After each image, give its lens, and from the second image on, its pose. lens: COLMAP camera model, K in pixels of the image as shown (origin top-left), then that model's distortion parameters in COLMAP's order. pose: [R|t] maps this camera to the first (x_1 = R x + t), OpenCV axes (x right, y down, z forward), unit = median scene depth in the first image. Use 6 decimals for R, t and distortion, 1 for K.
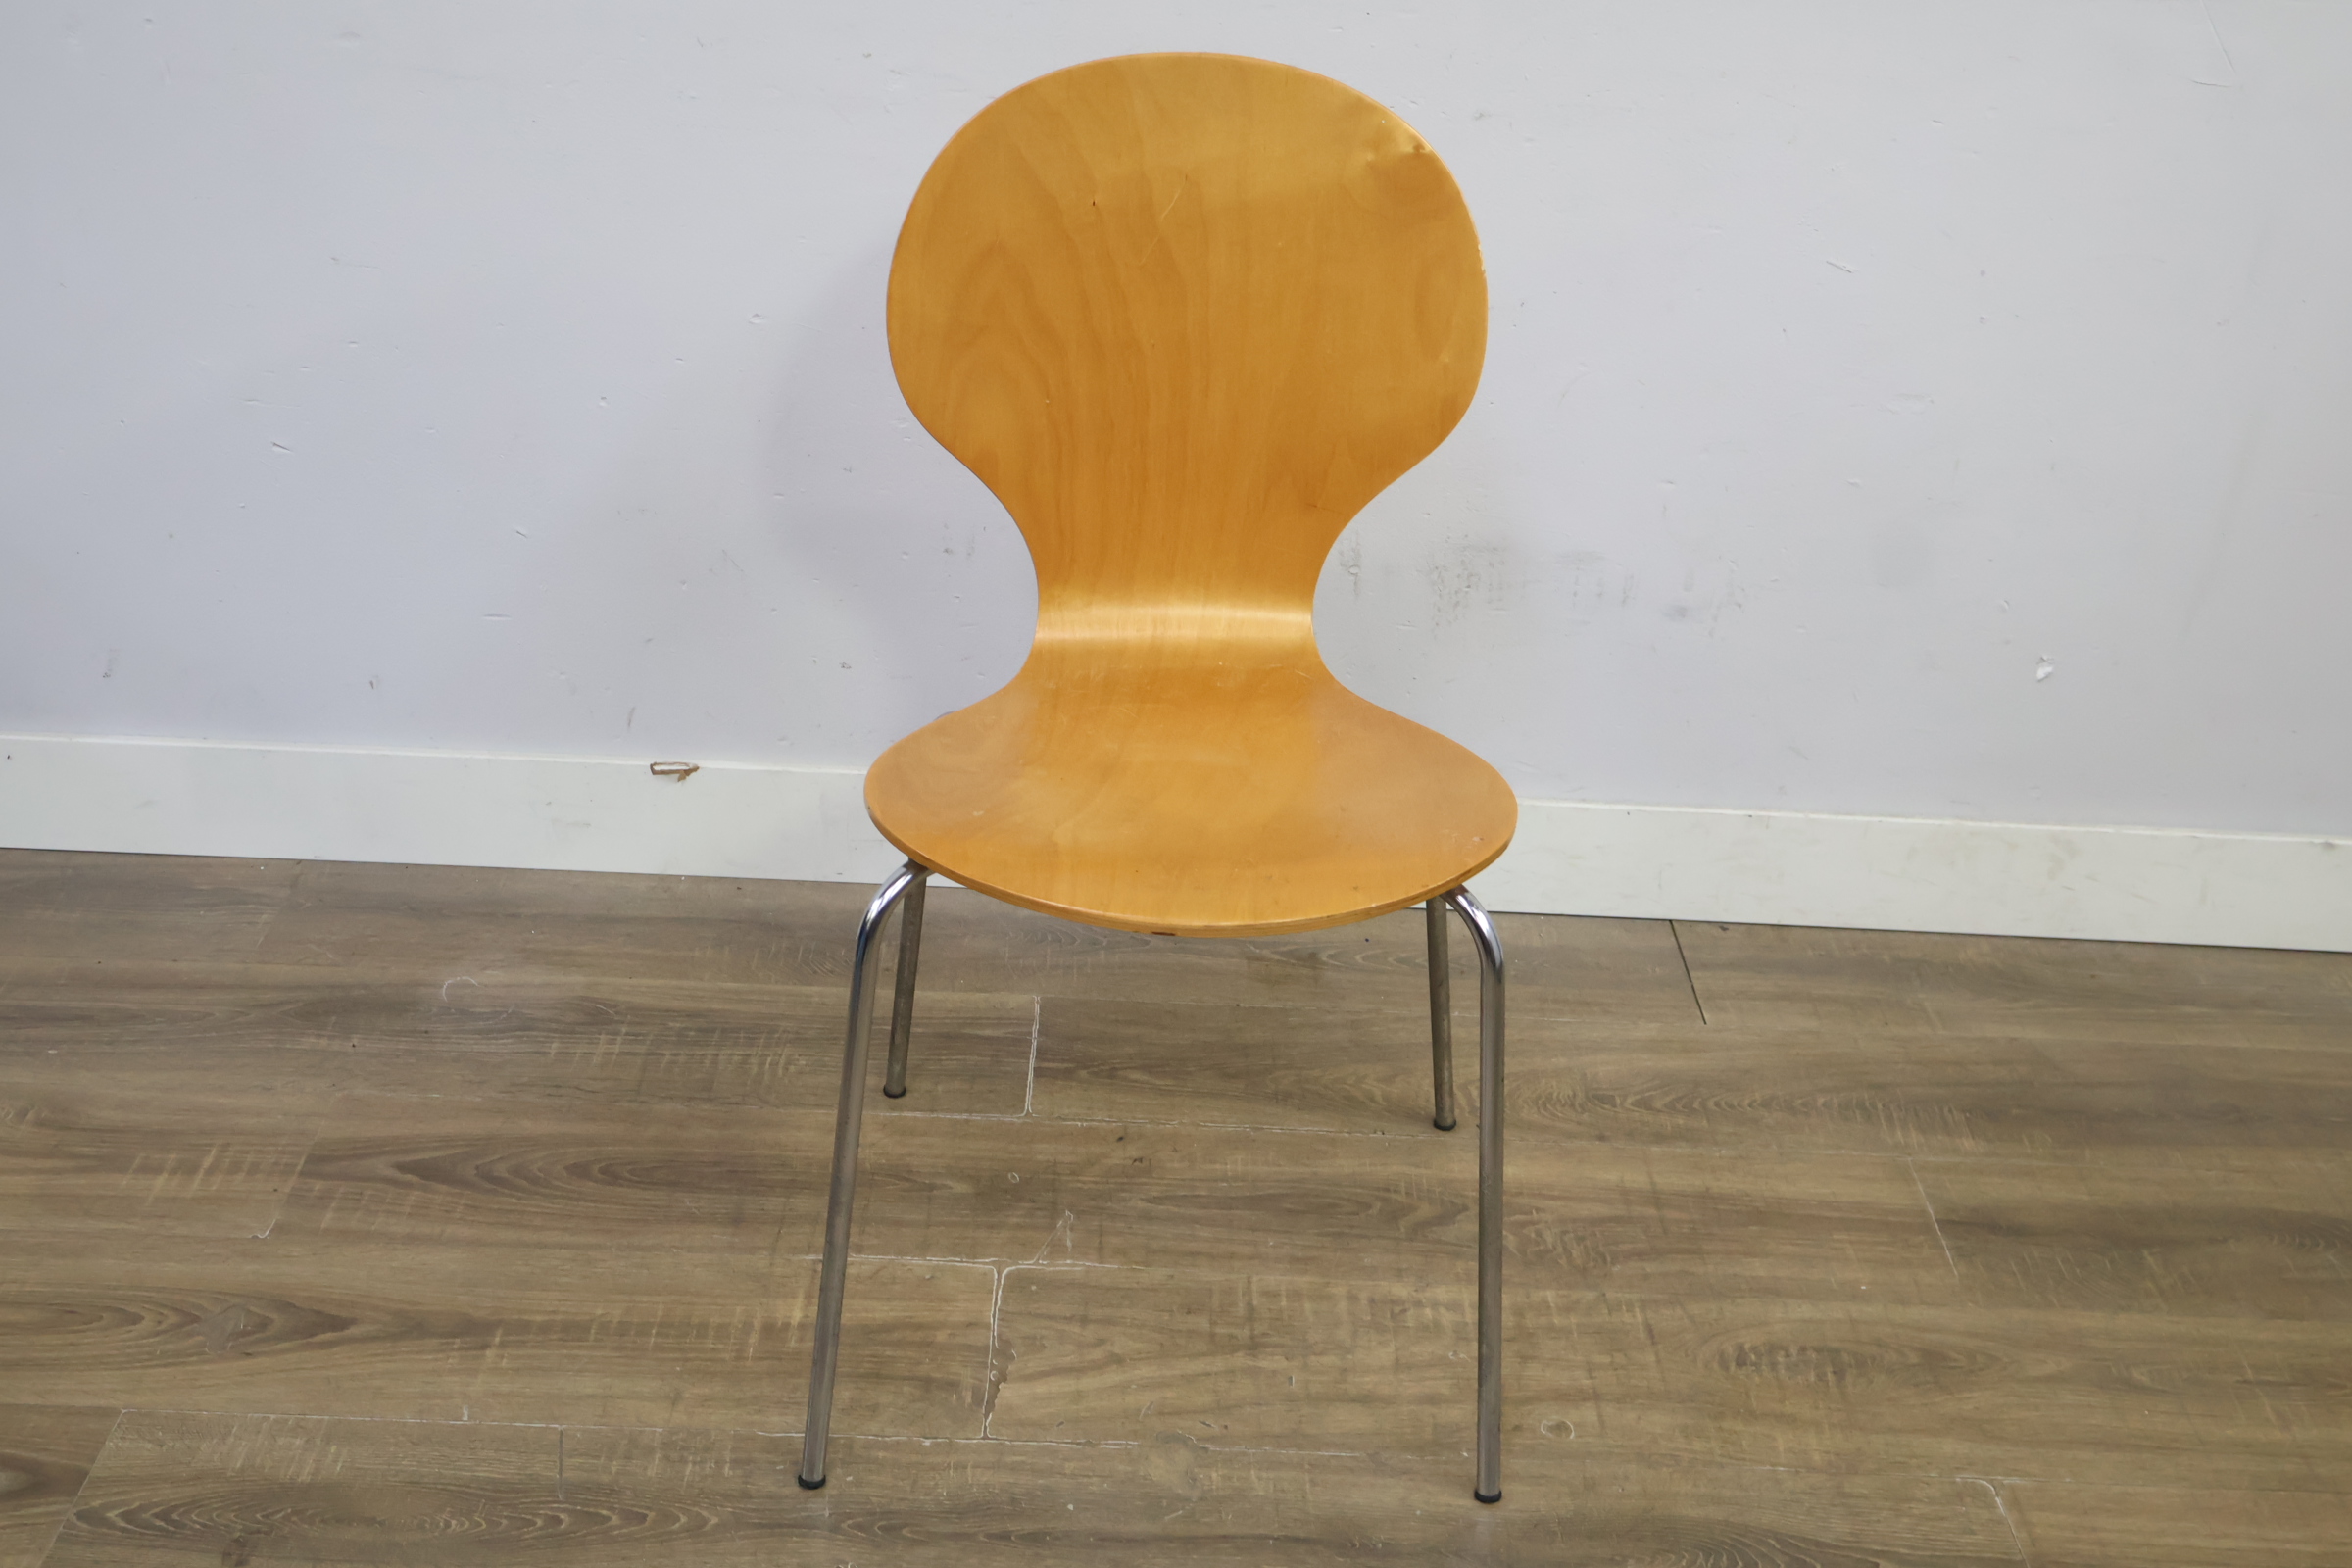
lens RADIAL K [[2707.3, 0, 1175.0], [0, 2707.3, 795.0], [0, 0, 1]] dist [-0.010154, 0.000000]
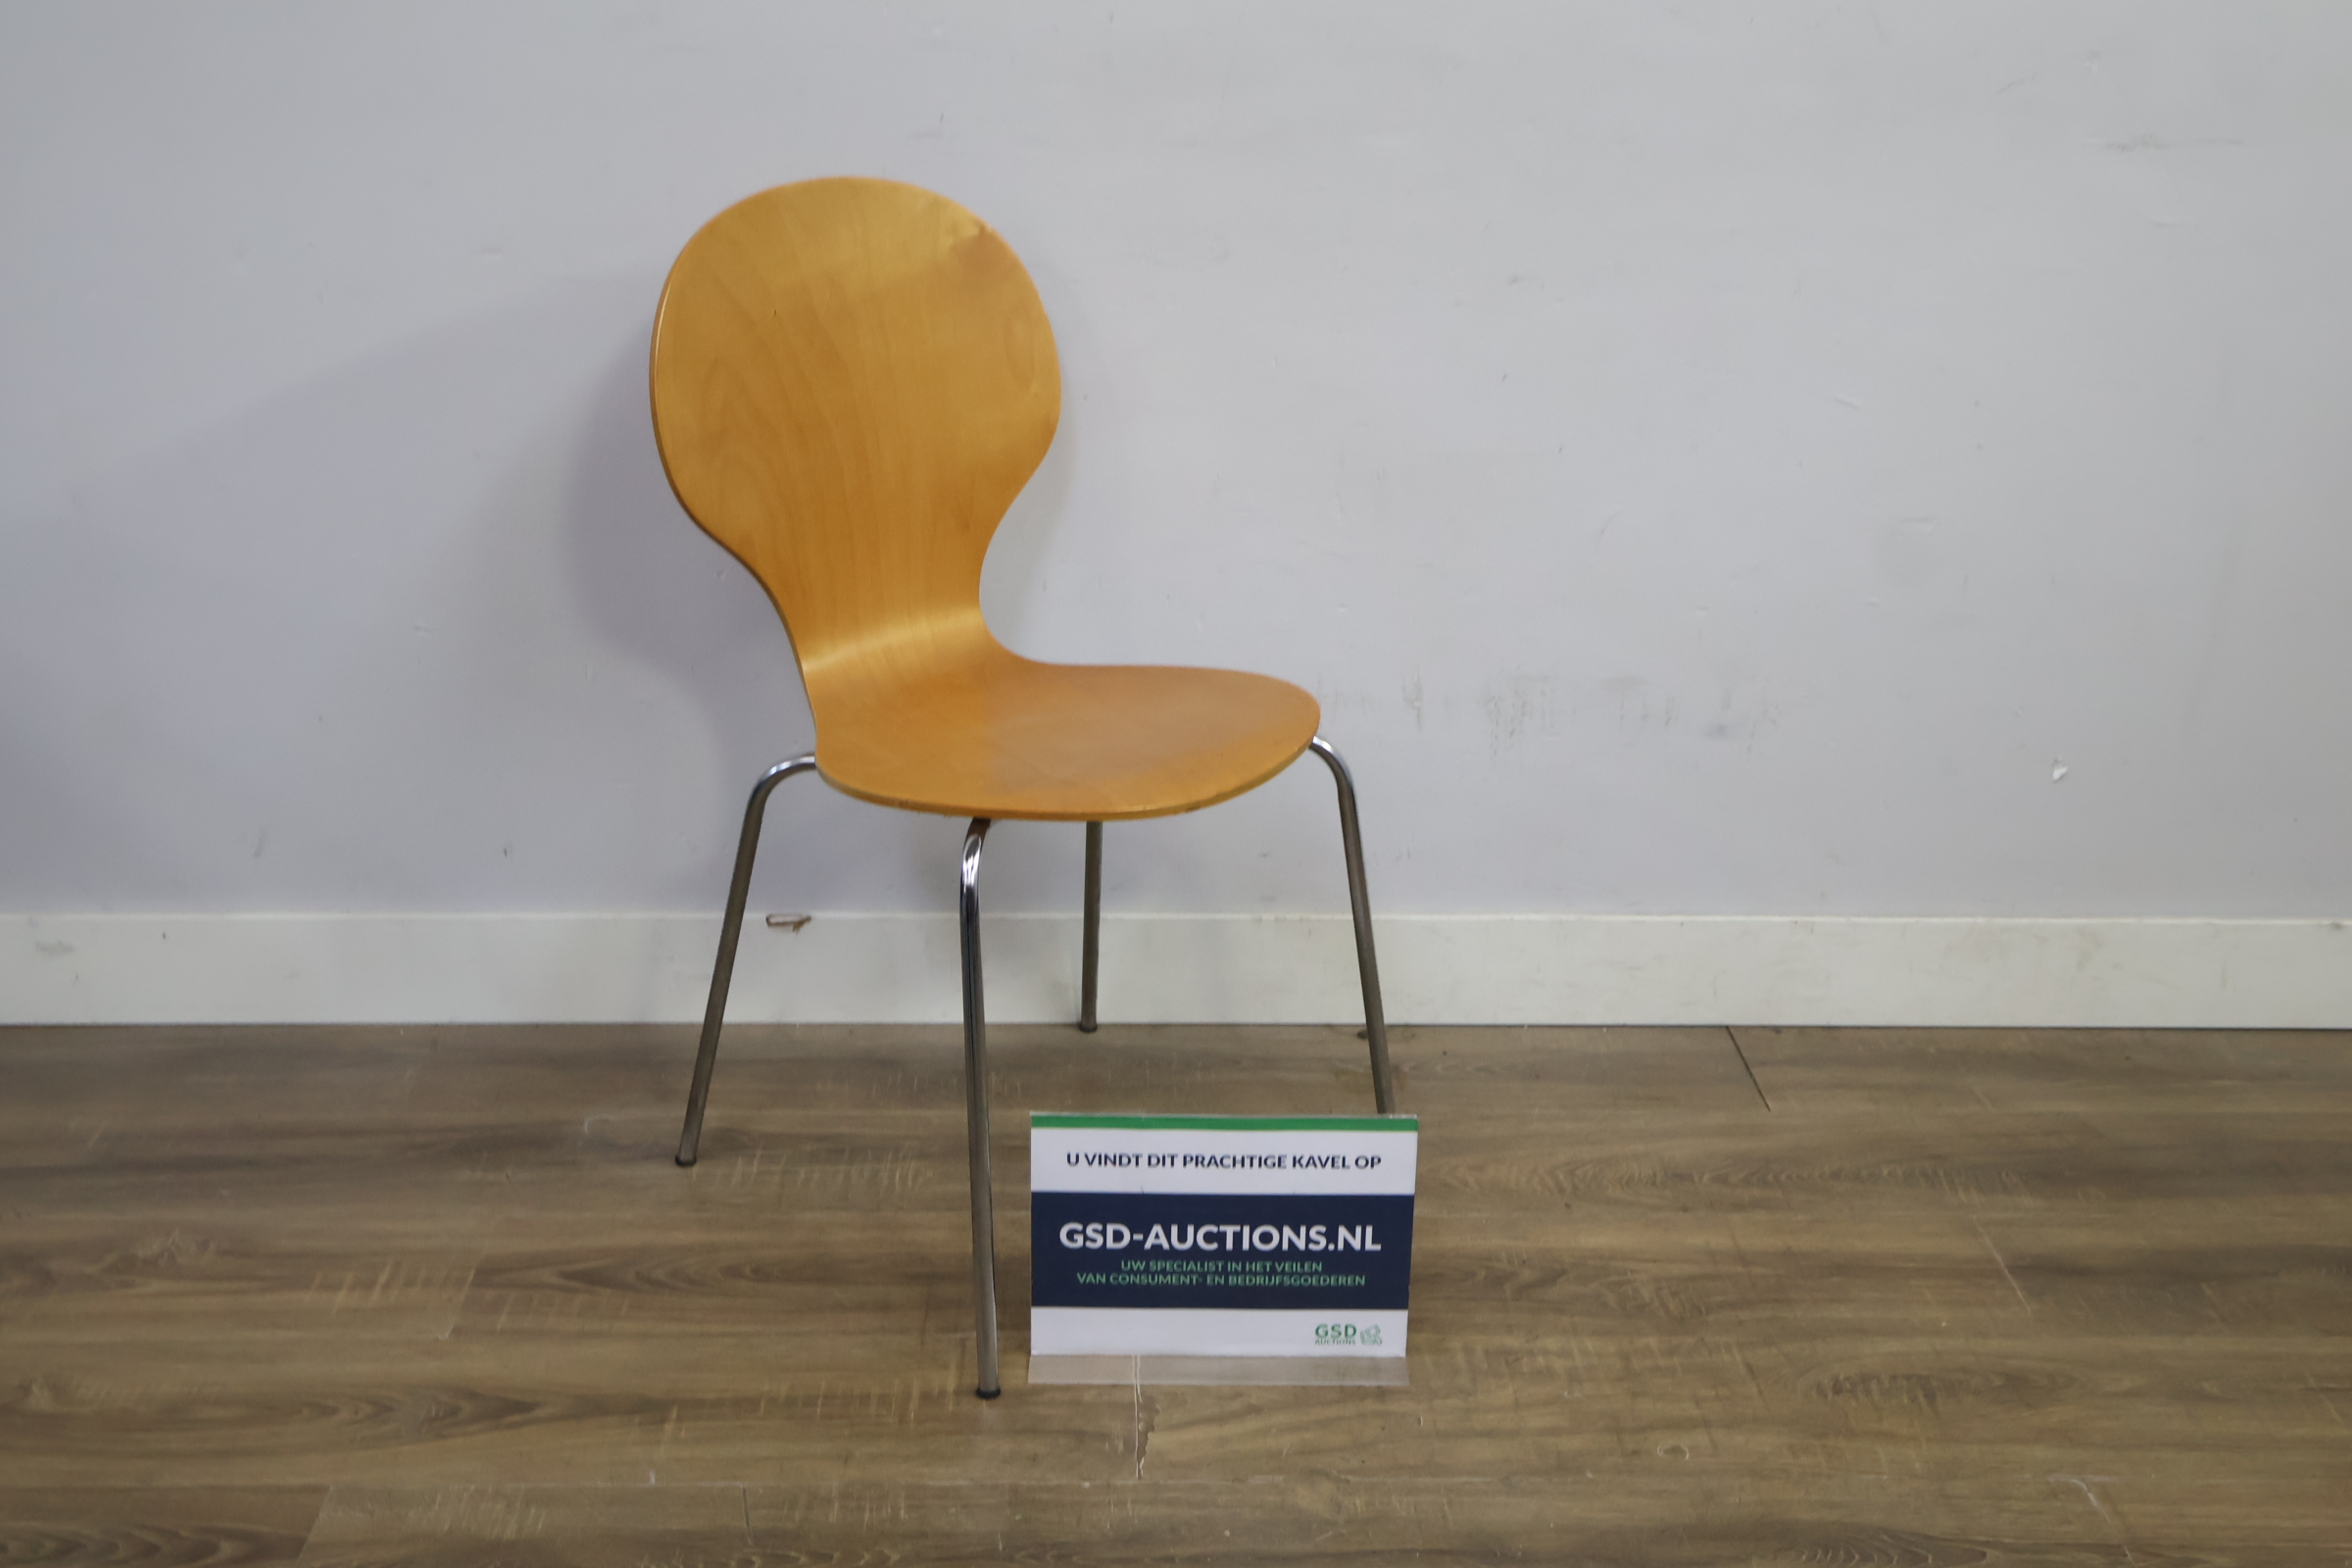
lens RADIAL K [[2707.3, 0, 1167.4], [0, 2707.3, 792.5], [0, 0, 1]] dist [-0.010154, 0.000000]
pose [[0.999051, -0.042823, 0.007925, -0.050950], [0.043439, 0.992853, -0.111160, 0.079511], [-0.003108, 0.111398, 0.993771, -0.081903]]
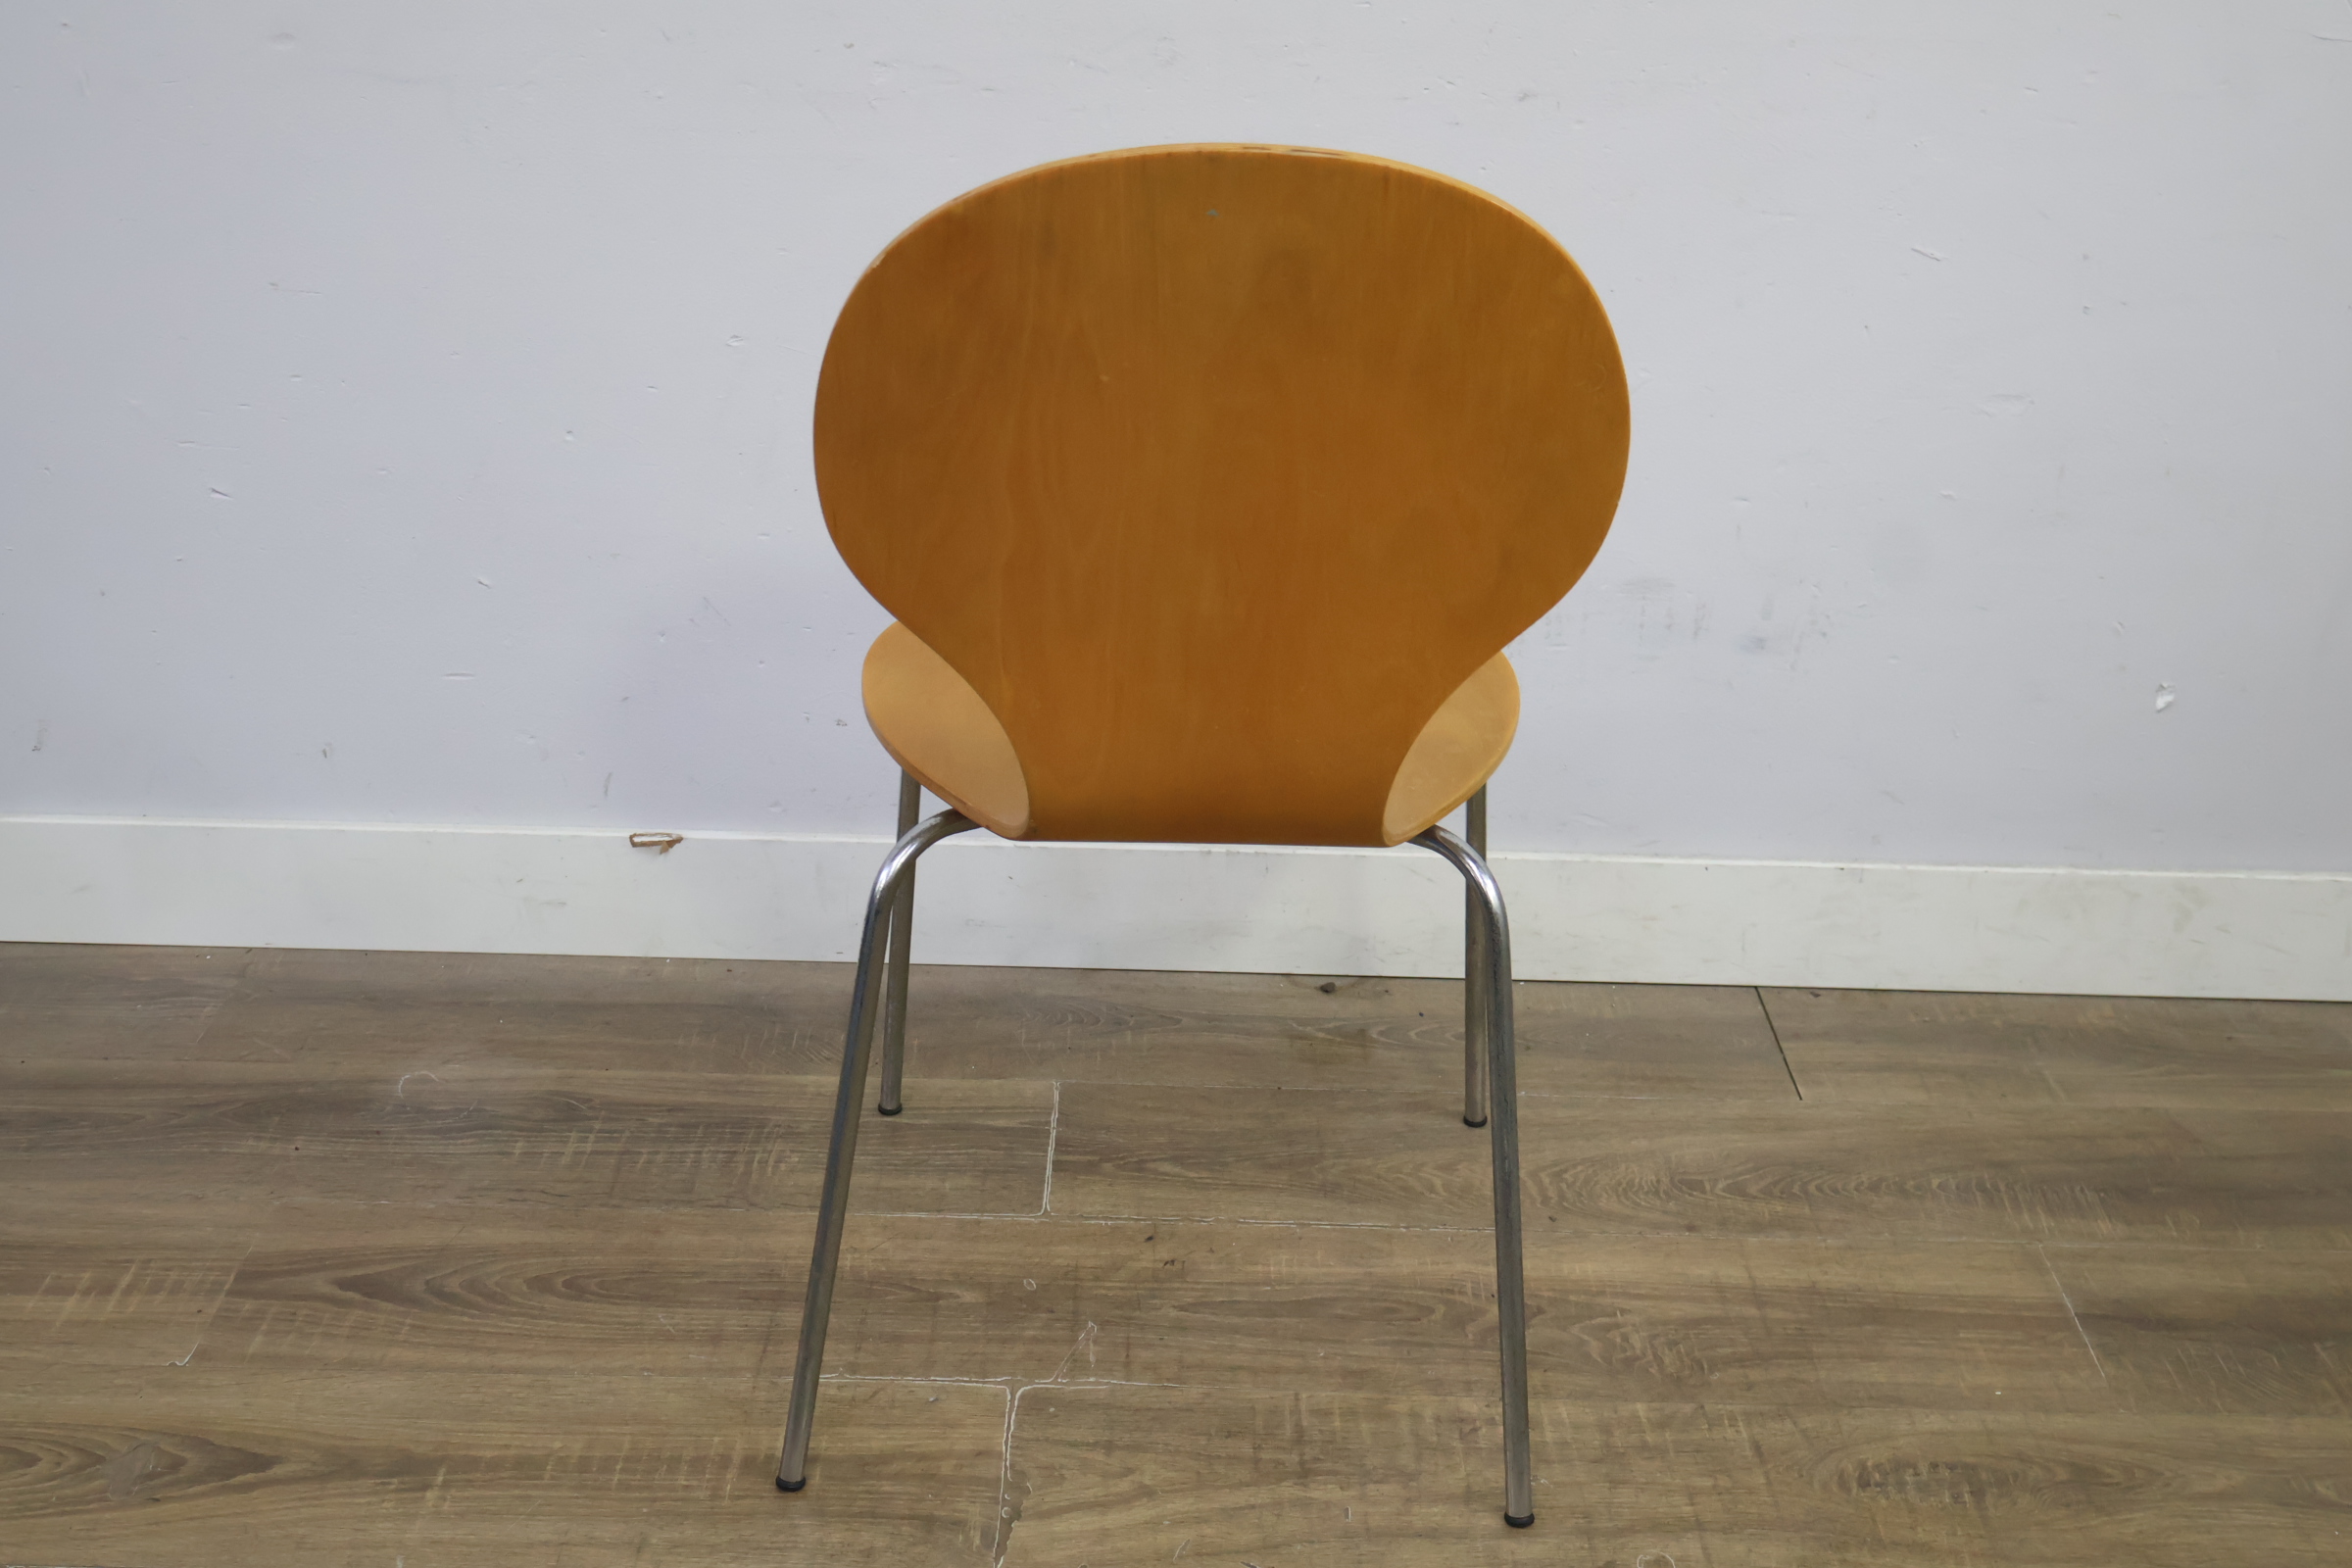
lens RADIAL K [[2707.3, 0, 1172.0], [0, 2707.3, 775.1], [0, 0, 1]] dist [-0.010154, 0.000000]
pose [[0.999647, -0.020250, -0.017225, 0.005933], [0.019413, 0.998685, -0.047451, 0.018365], [0.018163, 0.047100, 0.998725, 0.111123]]
